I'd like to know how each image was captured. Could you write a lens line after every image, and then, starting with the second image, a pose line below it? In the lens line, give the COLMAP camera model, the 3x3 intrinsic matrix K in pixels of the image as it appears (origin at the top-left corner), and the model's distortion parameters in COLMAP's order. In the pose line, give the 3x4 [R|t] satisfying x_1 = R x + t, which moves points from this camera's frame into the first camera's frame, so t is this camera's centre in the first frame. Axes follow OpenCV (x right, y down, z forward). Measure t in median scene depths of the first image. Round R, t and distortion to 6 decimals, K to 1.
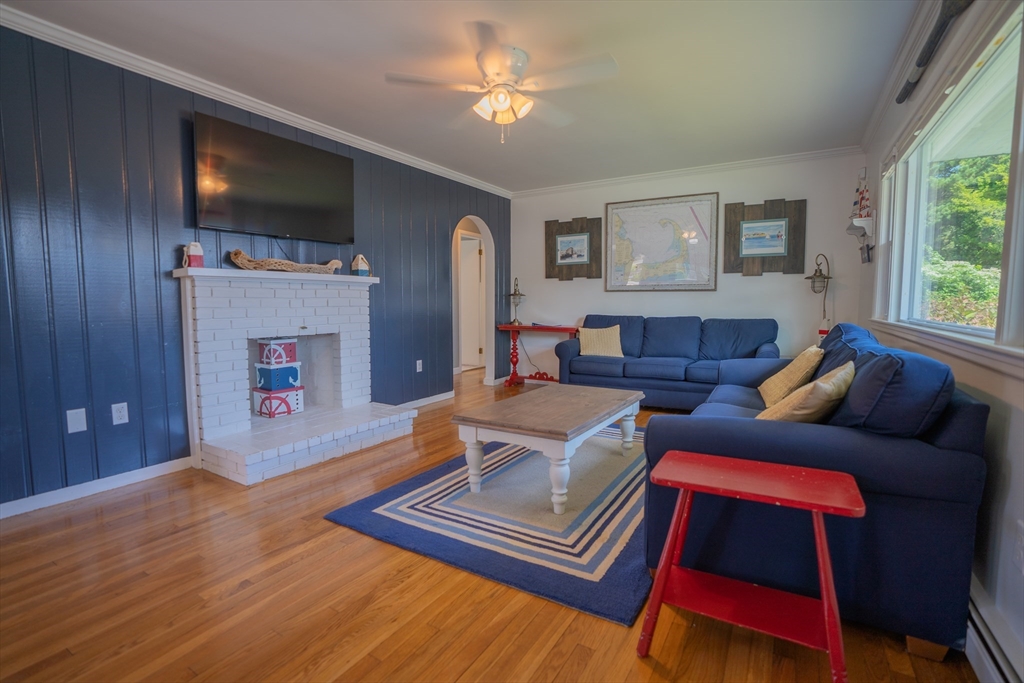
lens RADIAL K [[476.2, 0, 508.6], [0, 476.2, 339.9], [0, 0, 1]] dist [-0.052426, 0.018961]
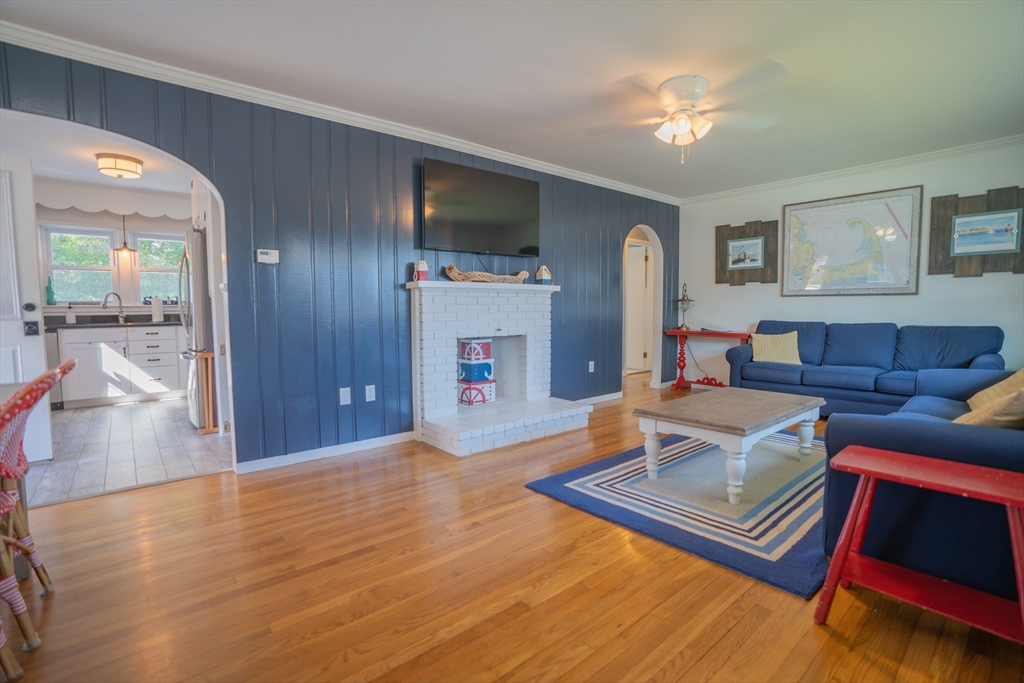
lens RADIAL K [[476.2, 0, 513.0], [0, 476.2, 339.7], [0, 0, 1]] dist [-0.052426, 0.018961]
pose [[0.951379, 0.017123, -0.307546, -0.032472], [-0.020393, 0.999765, -0.007420, 0.006694], [0.307347, 0.013330, 0.951504, -0.113147]]
